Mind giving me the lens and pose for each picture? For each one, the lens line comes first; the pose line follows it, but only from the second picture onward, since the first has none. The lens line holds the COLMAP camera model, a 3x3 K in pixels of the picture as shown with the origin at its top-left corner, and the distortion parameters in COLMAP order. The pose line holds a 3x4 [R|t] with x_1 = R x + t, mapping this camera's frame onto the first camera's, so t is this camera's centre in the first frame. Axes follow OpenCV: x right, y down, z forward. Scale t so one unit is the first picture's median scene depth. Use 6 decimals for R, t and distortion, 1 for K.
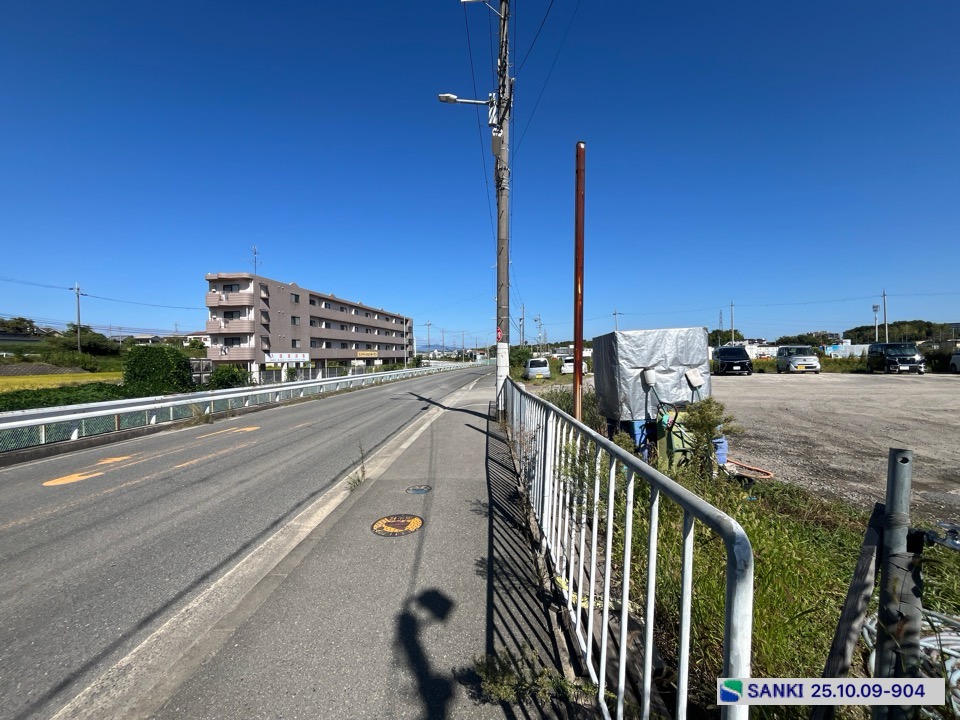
lens RADIAL K [[389.7, 0, 477.2], [0, 389.7, 361.1], [0, 0, 1]] dist [-0.002925, 0.000255]
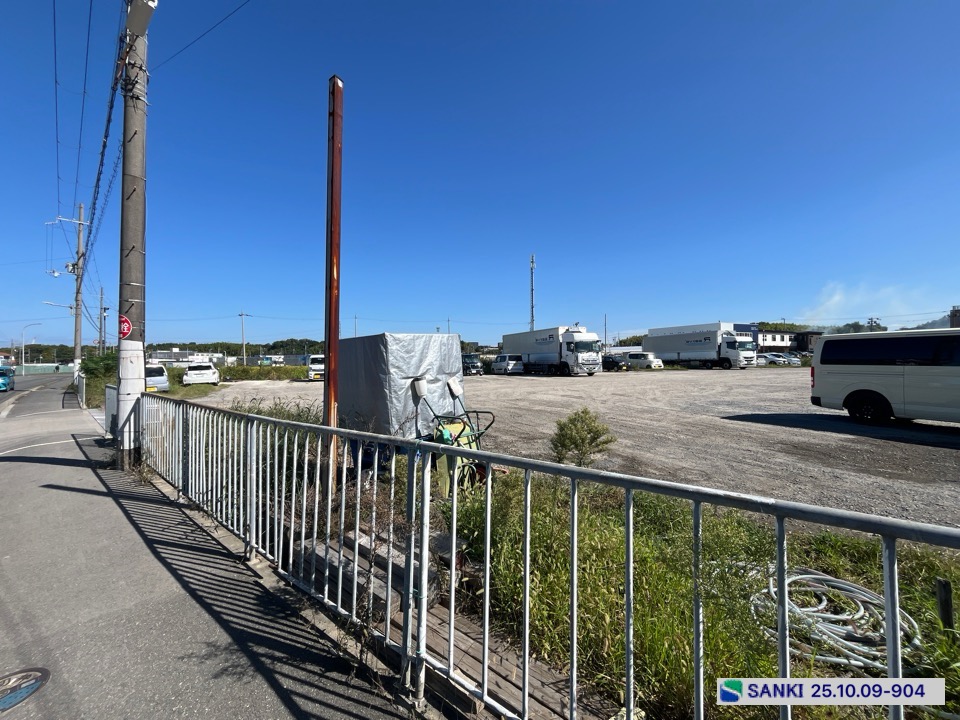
lens RADIAL K [[389.7, 0, 477.2], [0, 389.7, 360.4], [0, 0, 1]] dist [-0.002925, 0.000255]
pose [[0.621087, 0.009114, 0.783689, -0.031949], [0.004684, 0.999871, -0.015340, -0.001315], [-0.783728, 0.013198, 0.620964, 0.071427]]
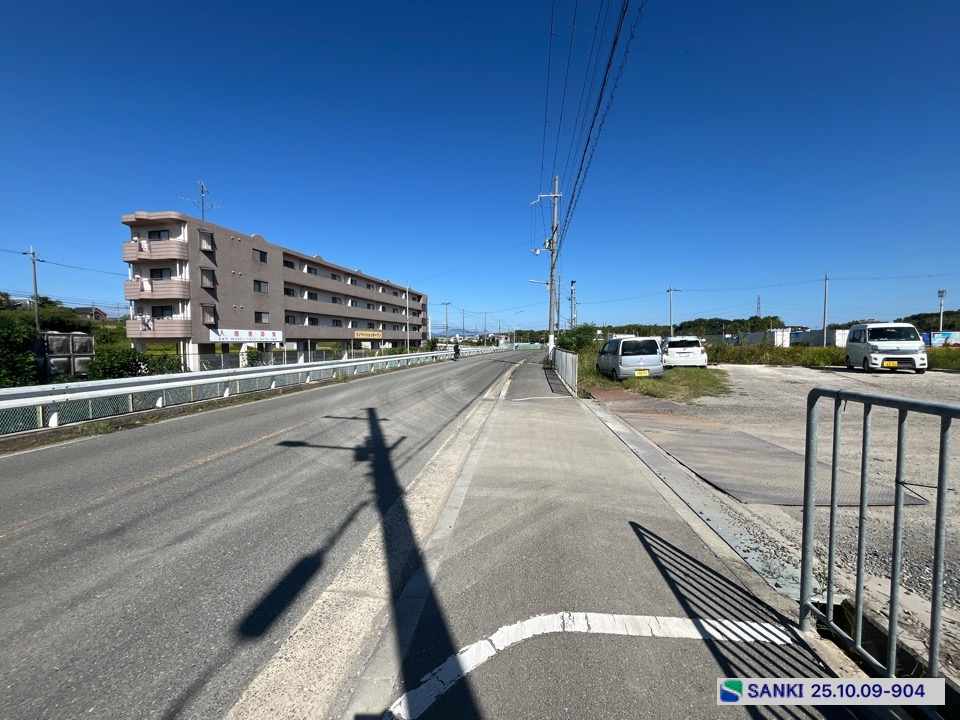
lens RADIAL K [[389.7, 0, 477.3], [0, 389.7, 358.9], [0, 0, 1]] dist [-0.002925, 0.000255]
pose [[0.998394, 0.015208, -0.054581, -0.021805], [-0.013388, 0.999347, 0.033568, 0.007322], [0.055056, -0.032784, 0.997945, 0.501955]]
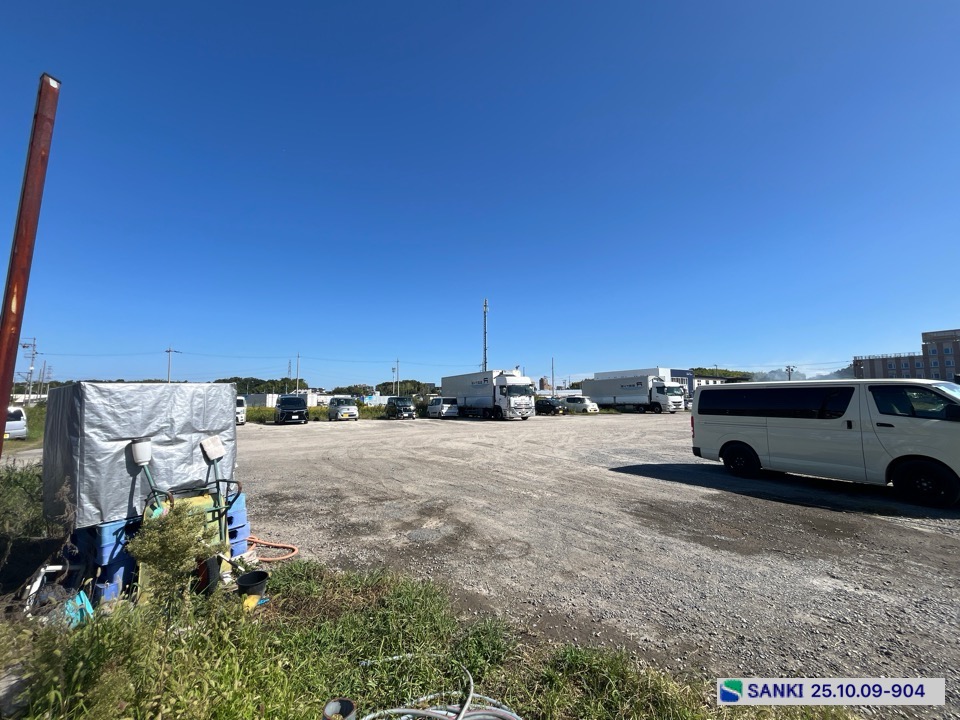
lens RADIAL K [[389.7, 0, 477.0], [0, 389.7, 360.4], [0, 0, 1]] dist [-0.002925, 0.000255]
pose [[0.532559, 0.102474, 0.840166, 0.032987], [-0.000806, 0.992705, -0.120568, -0.007490], [-0.846392, 0.063533, 0.528757, 0.025421]]
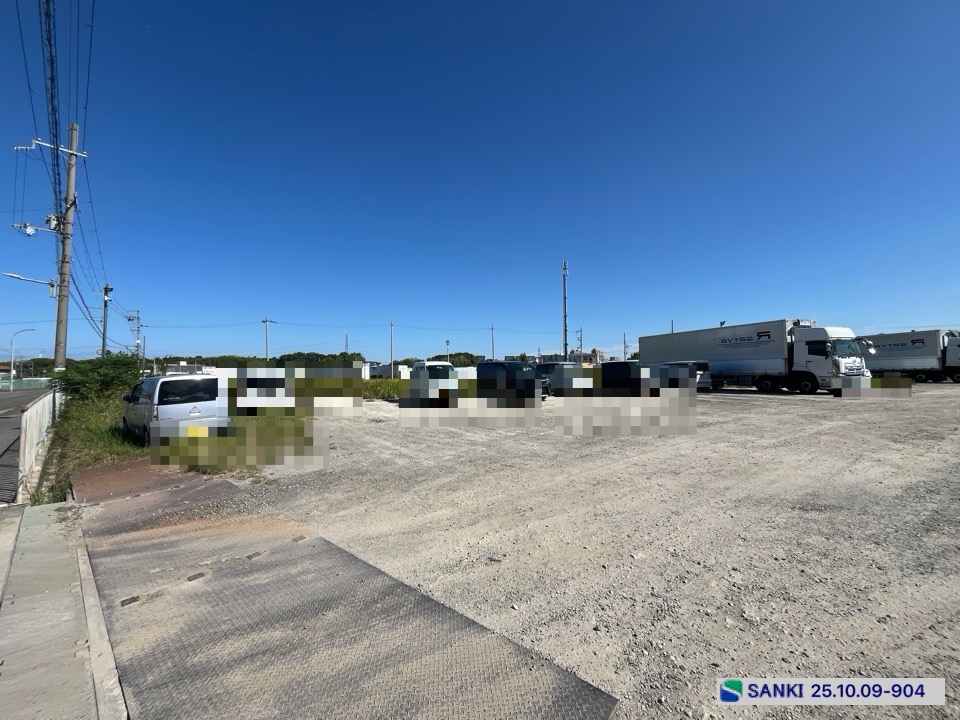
lens RADIAL K [[389.7, 0, 476.9], [0, 389.7, 360.6], [0, 0, 1]] dist [-0.002925, 0.000255]
pose [[0.628240, 0.035119, 0.777226, 0.053545], [0.006008, 0.998732, -0.049984, -0.000688], [-0.777996, 0.036071, 0.627233, 0.617844]]
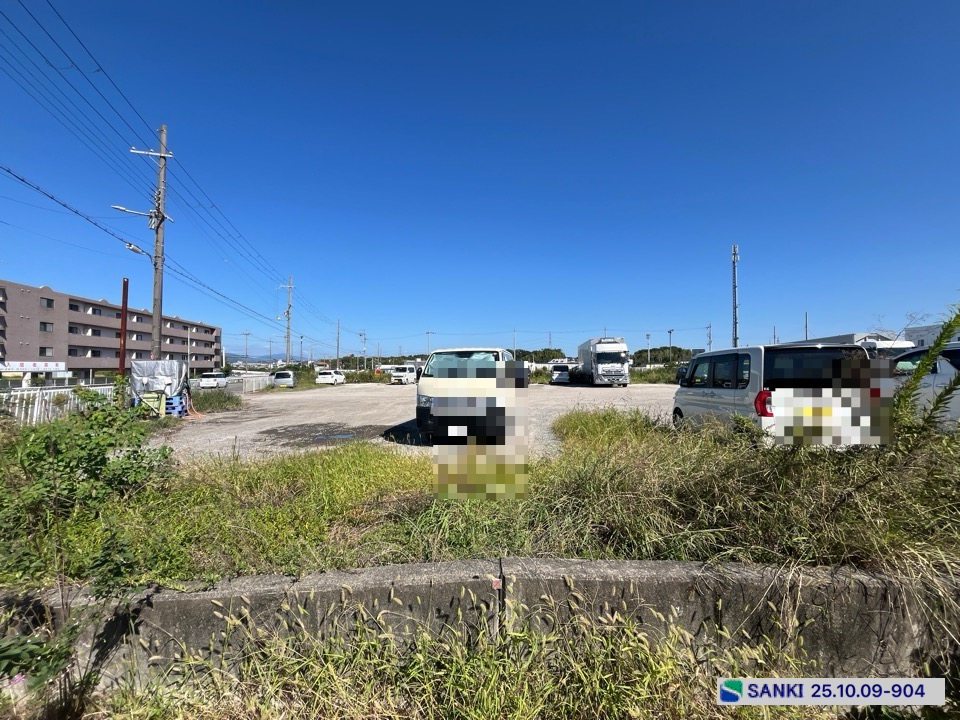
lens RADIAL K [[389.7, 0, 476.7], [0, 389.7, 361.0], [0, 0, 1]] dist [-0.002925, 0.000255]
pose [[0.935968, 0.022670, 0.351356, 0.304696], [-0.011353, 0.999349, -0.034234, -0.004504], [-0.351903, 0.028053, 0.935616, -0.401308]]
